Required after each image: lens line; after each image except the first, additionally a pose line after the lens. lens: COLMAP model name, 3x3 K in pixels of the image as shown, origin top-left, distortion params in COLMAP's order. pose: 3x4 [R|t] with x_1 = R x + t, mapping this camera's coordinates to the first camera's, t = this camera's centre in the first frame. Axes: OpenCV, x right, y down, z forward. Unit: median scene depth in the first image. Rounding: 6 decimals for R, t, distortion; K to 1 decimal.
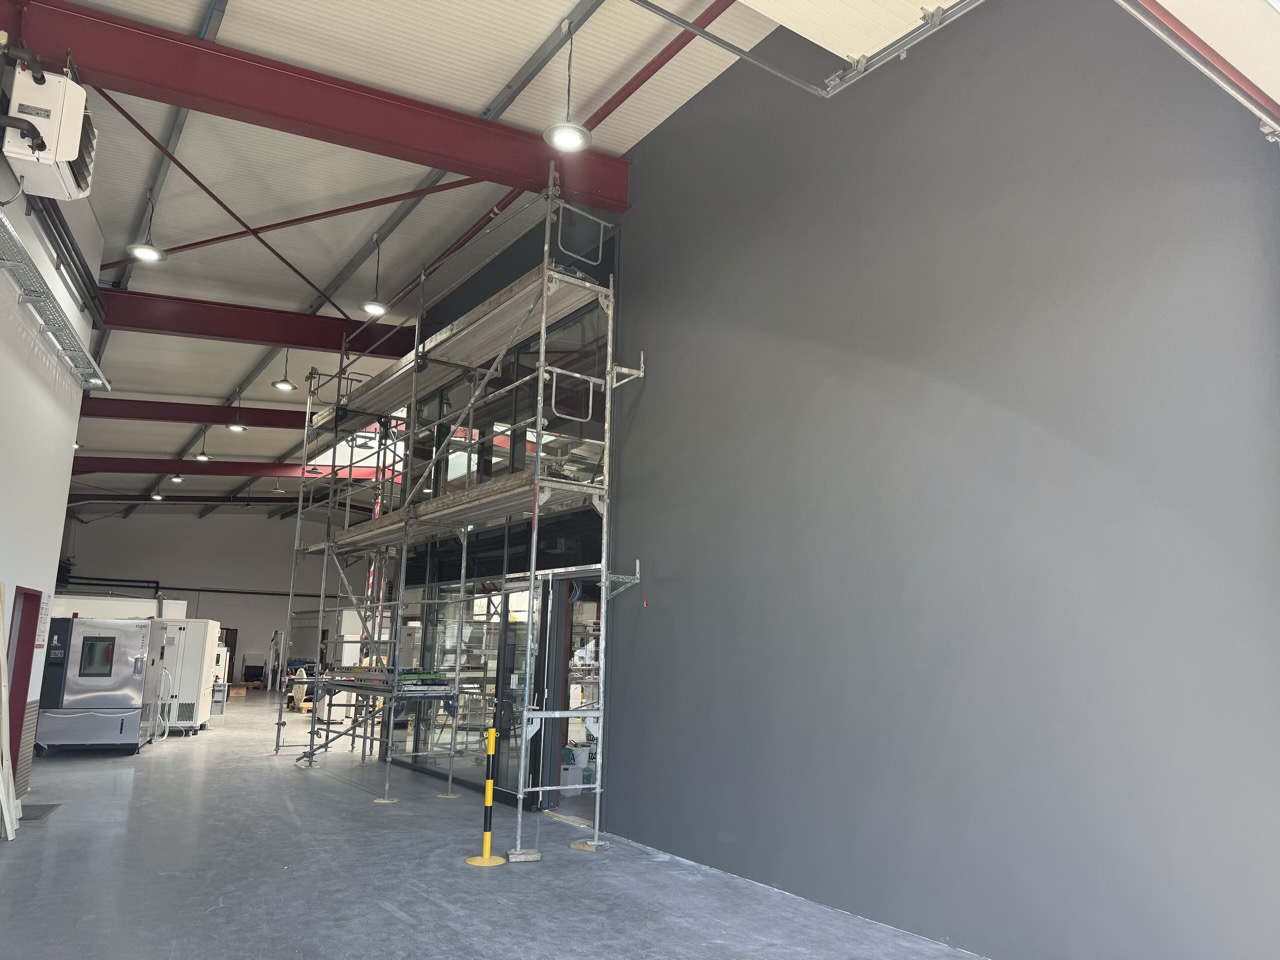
lens RADIAL K [[903.5, 0, 636.4], [0, 903.5, 477.5], [0, 0, 1]] dist [-0.002452, -0.031502]
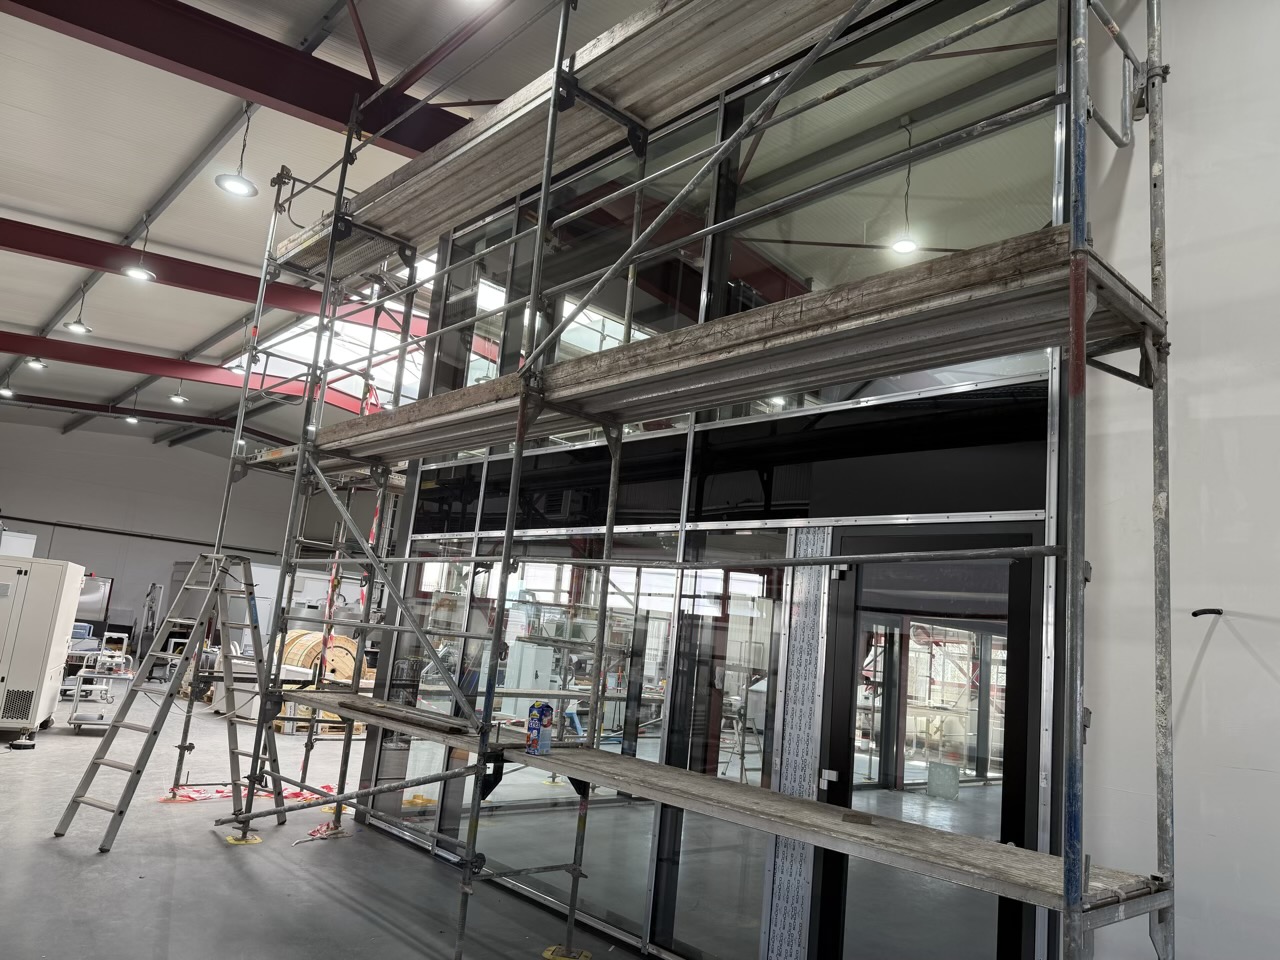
lens RADIAL K [[903.5, 0, 643.7], [0, 903.5, 485.2], [0, 0, 1]] dist [-0.002452, -0.031502]
pose [[0.987692, 0.094858, 0.124365, -0.173766], [-0.098163, 0.994955, 0.020709, 0.056813], [-0.121773, -0.032662, 0.992020, 0.357961]]
